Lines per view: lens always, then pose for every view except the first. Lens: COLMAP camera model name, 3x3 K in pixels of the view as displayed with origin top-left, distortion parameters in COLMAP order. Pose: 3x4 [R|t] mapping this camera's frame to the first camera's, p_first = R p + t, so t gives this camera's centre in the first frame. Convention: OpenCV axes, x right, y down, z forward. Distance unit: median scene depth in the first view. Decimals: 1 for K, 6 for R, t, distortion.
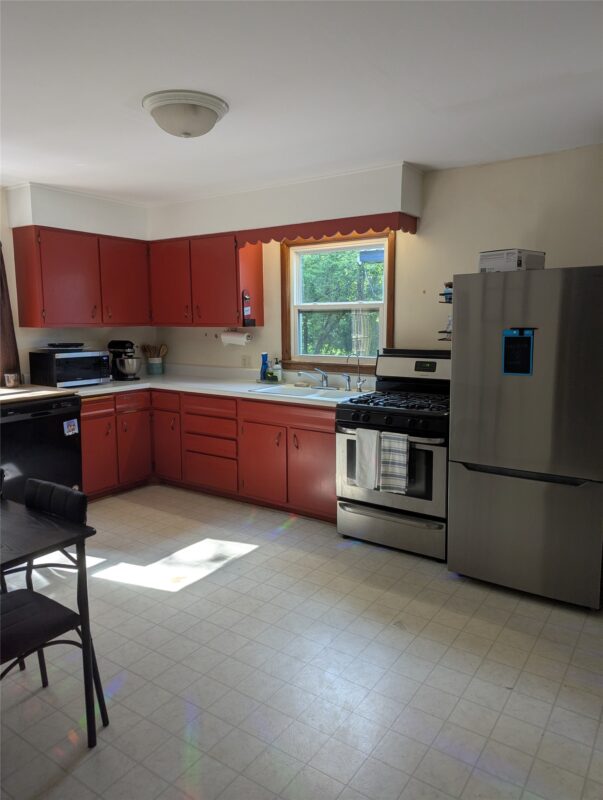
lens RADIAL K [[567.1, 0, 299.8], [0, 567.1, 387.7], [0, 0, 1]] dist [0.038369, -0.003683]
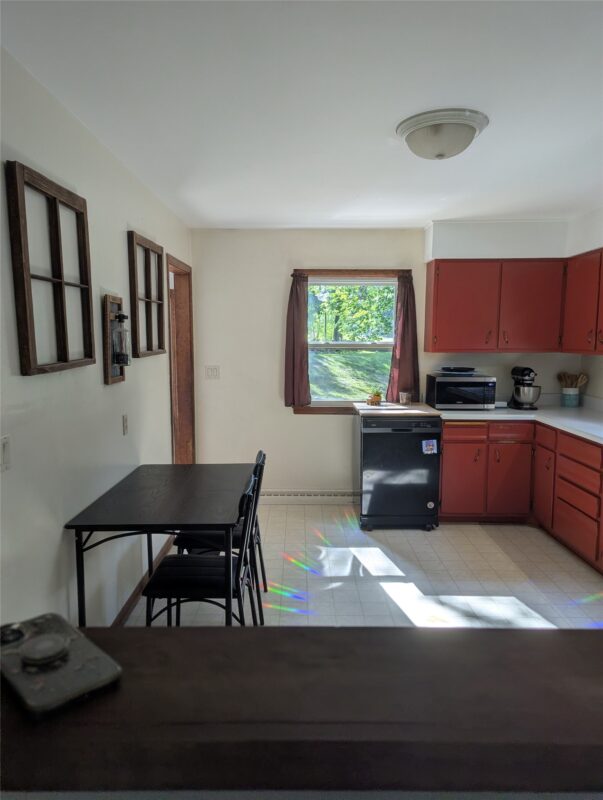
lens RADIAL K [[567.1, 0, 295.9], [0, 567.1, 401.3], [0, 0, 1]] dist [0.038369, -0.003683]
pose [[0.558995, 0.095989, -0.823596, 0.284915], [-0.103896, 0.993557, 0.045281, -0.032496], [0.822636, 0.060256, 0.565366, 0.167958]]
